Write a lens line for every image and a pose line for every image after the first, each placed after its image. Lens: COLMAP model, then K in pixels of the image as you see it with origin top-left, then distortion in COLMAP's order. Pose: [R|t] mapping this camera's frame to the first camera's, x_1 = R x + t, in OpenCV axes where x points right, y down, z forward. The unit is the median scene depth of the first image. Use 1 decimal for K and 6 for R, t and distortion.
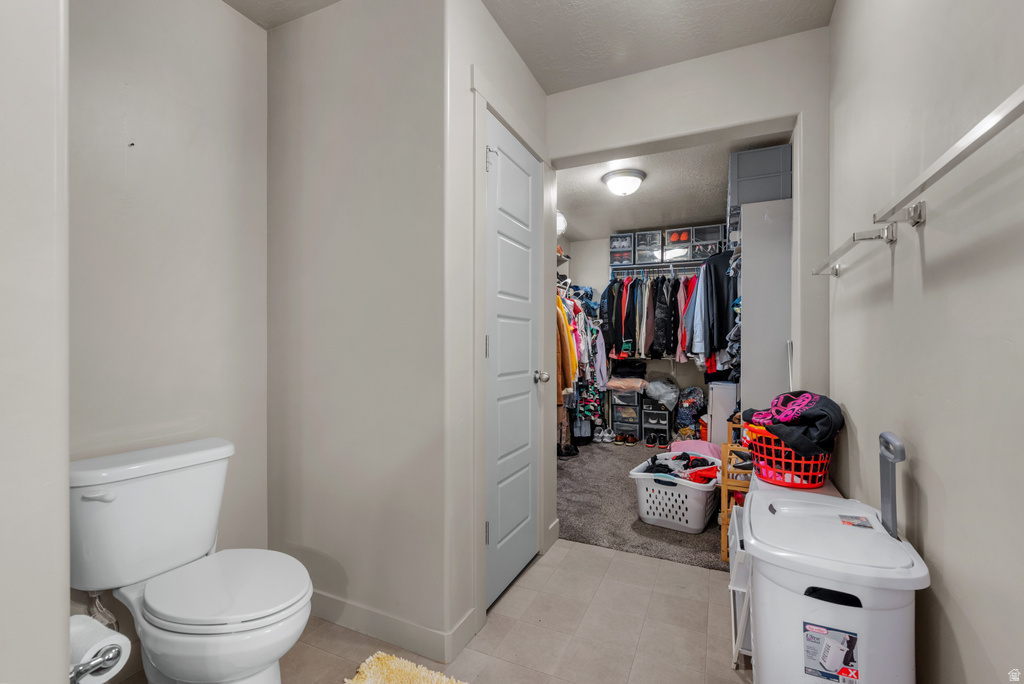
lens RADIAL K [[441.9, 0, 518.6], [0, 441.9, 345.7], [0, 0, 1]] dist [0.000283, 0.000456]
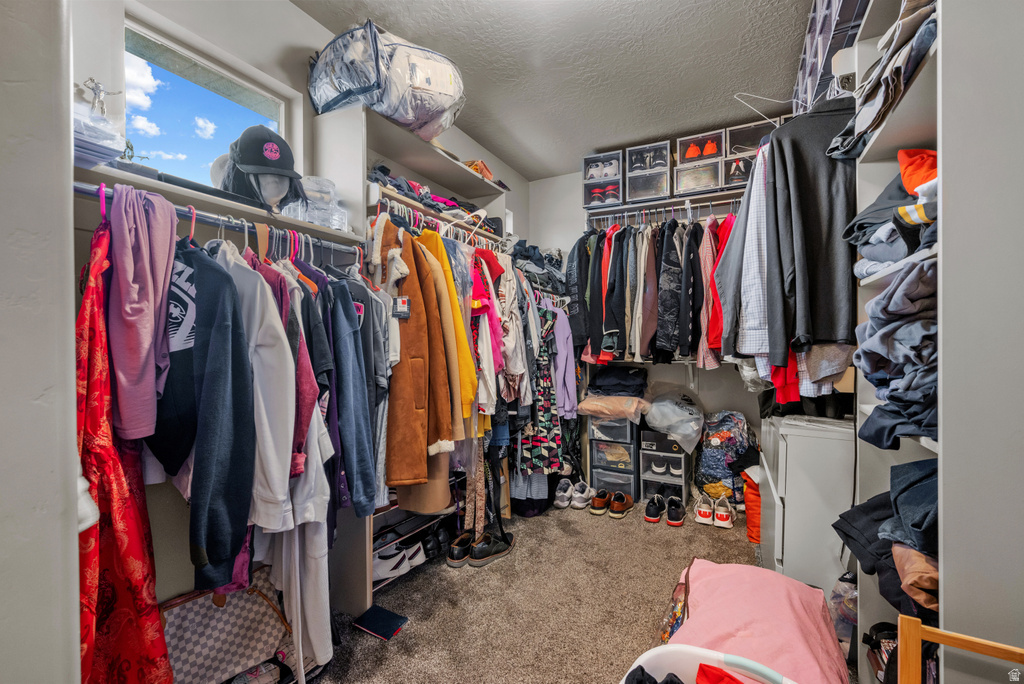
lens RADIAL K [[441.9, 0, 516.1], [0, 441.9, 343.0], [0, 0, 1]] dist [0.000283, 0.000456]
pose [[0.999076, -0.009340, -0.041959, 0.147661], [0.009303, 0.999956, -0.001089, 0.002877], [0.041968, 0.000697, 0.999119, 0.424440]]
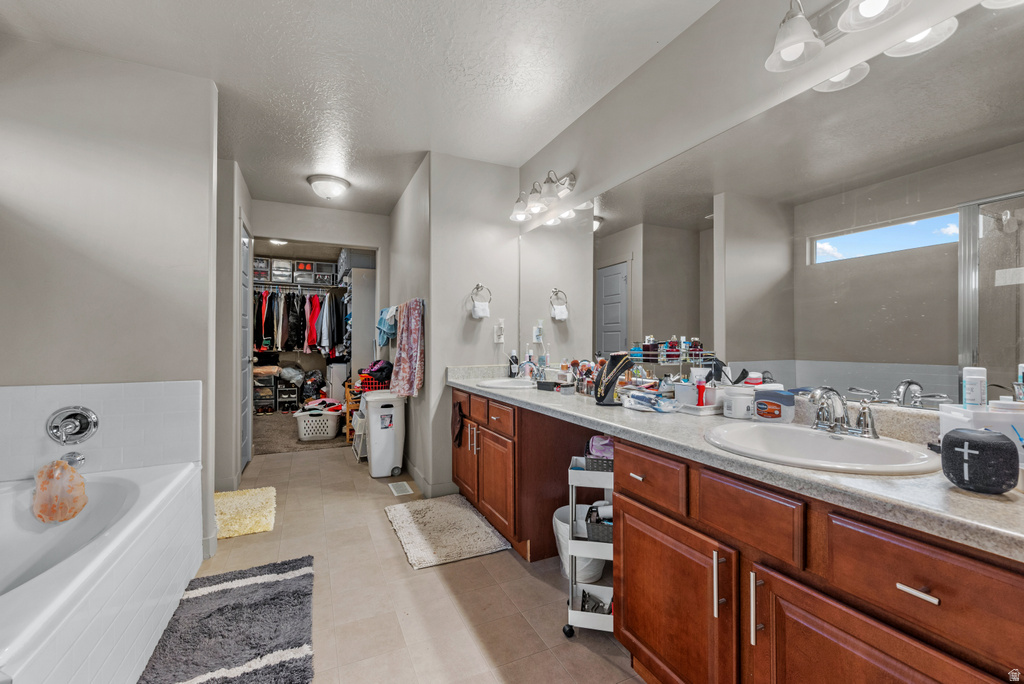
lens RADIAL K [[441.9, 0, 510.8], [0, 441.9, 340.7], [0, 0, 1]] dist [0.000283, 0.000456]
pose [[0.651922, 0.001739, 0.758284, -0.298938], [-0.000581, 0.999998, -0.001795, -0.001324], [-0.758286, 0.000730, 0.651922, -0.460955]]
